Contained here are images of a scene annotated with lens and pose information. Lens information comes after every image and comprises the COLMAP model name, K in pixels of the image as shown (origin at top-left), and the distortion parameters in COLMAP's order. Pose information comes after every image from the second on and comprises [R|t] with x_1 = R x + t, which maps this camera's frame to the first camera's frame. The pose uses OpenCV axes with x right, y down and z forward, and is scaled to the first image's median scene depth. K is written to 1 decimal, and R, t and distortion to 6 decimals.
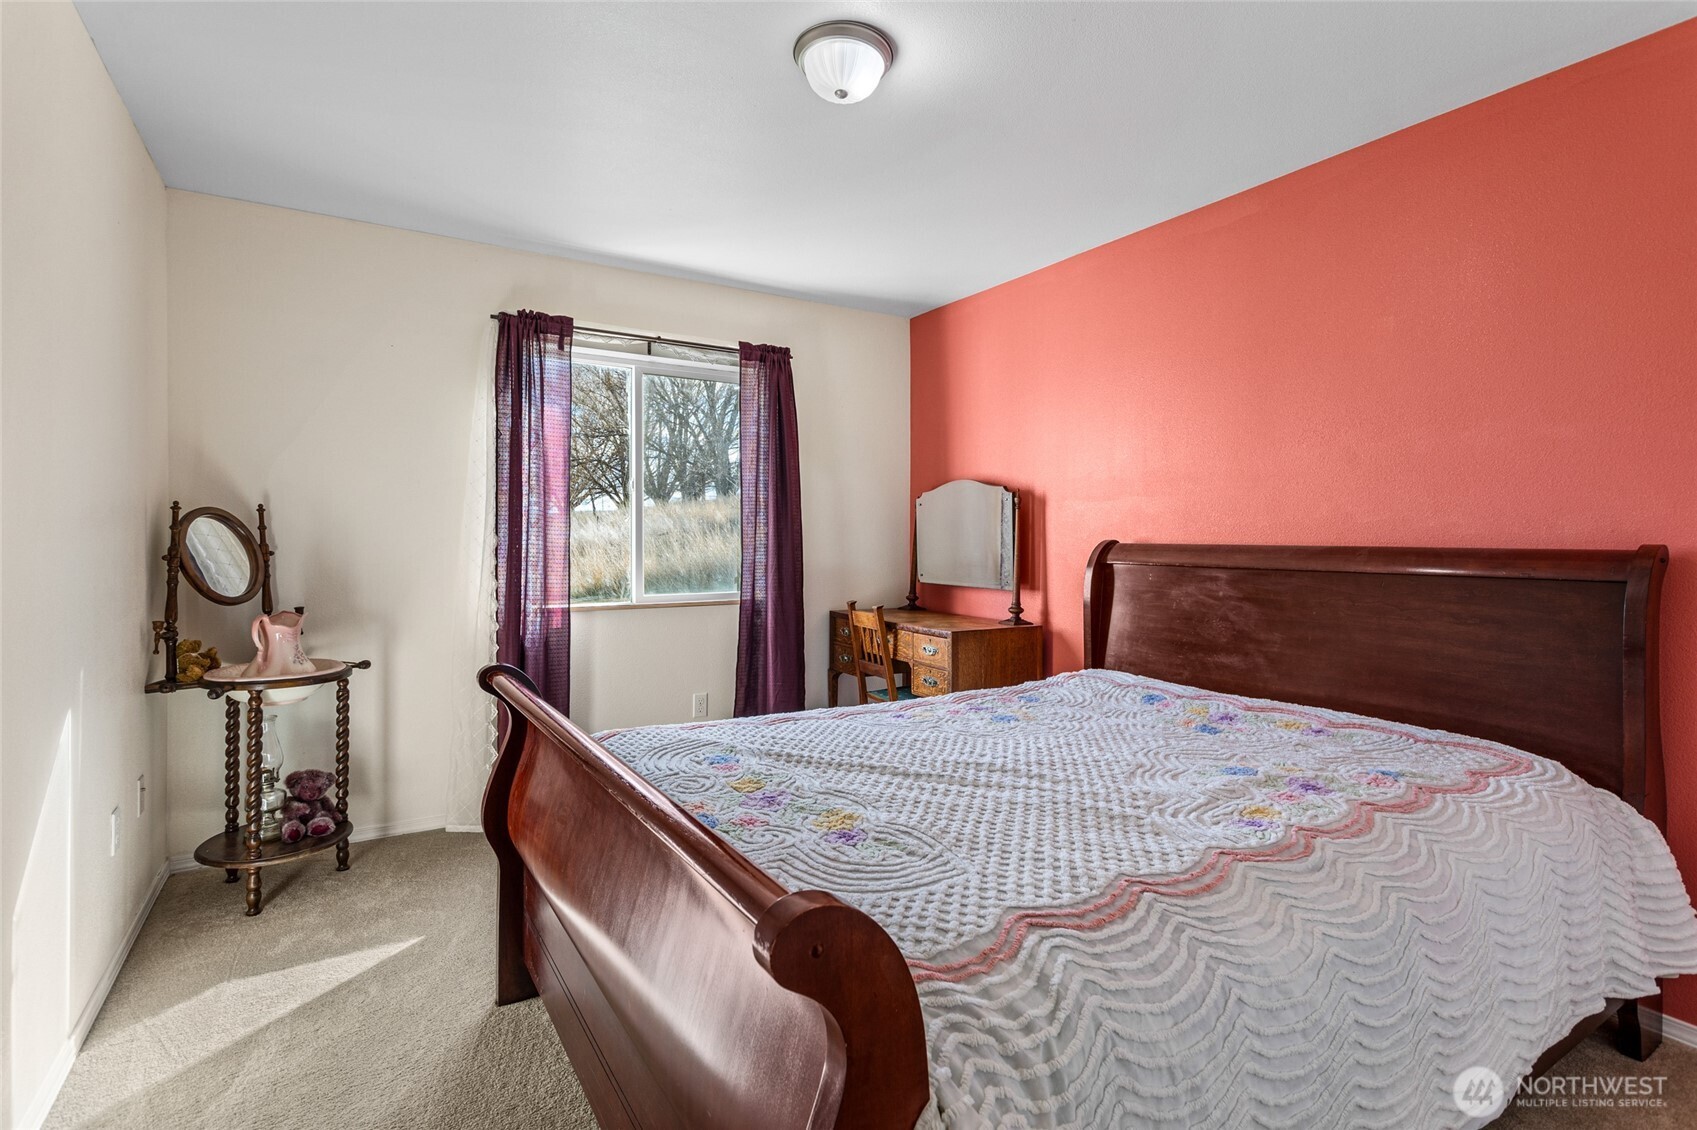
lens RADIAL K [[810.6, 0, 841.3], [0, 810.6, 539.5], [0, 0, 1]] dist [0.020758, 0.000029]
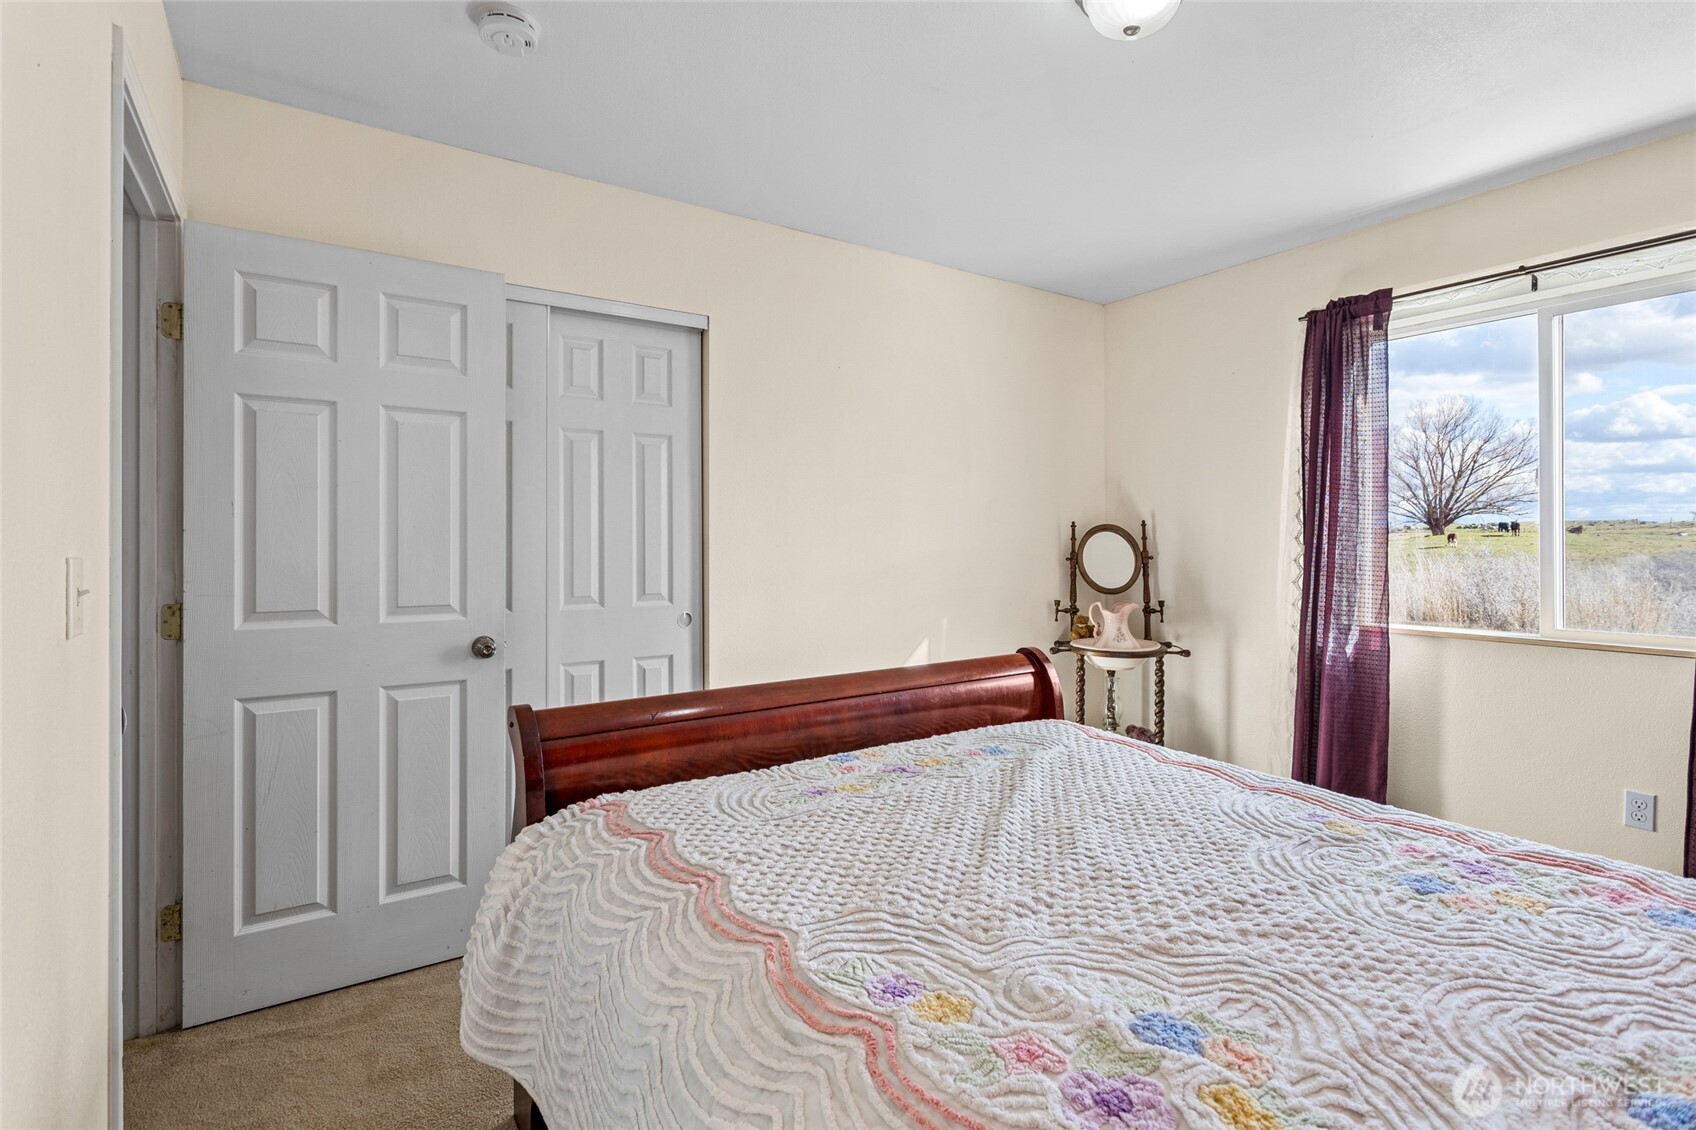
lens RADIAL K [[810.1, 0, 840.8], [0, 810.1, 539.5], [0, 0, 1]] dist [0.020758, 0.000029]
pose [[0.019598, -0.002743, -0.999804, 0.590687], [0.000344, 0.999996, -0.002737, -0.009428], [0.999808, -0.000291, 0.019599, 0.474998]]
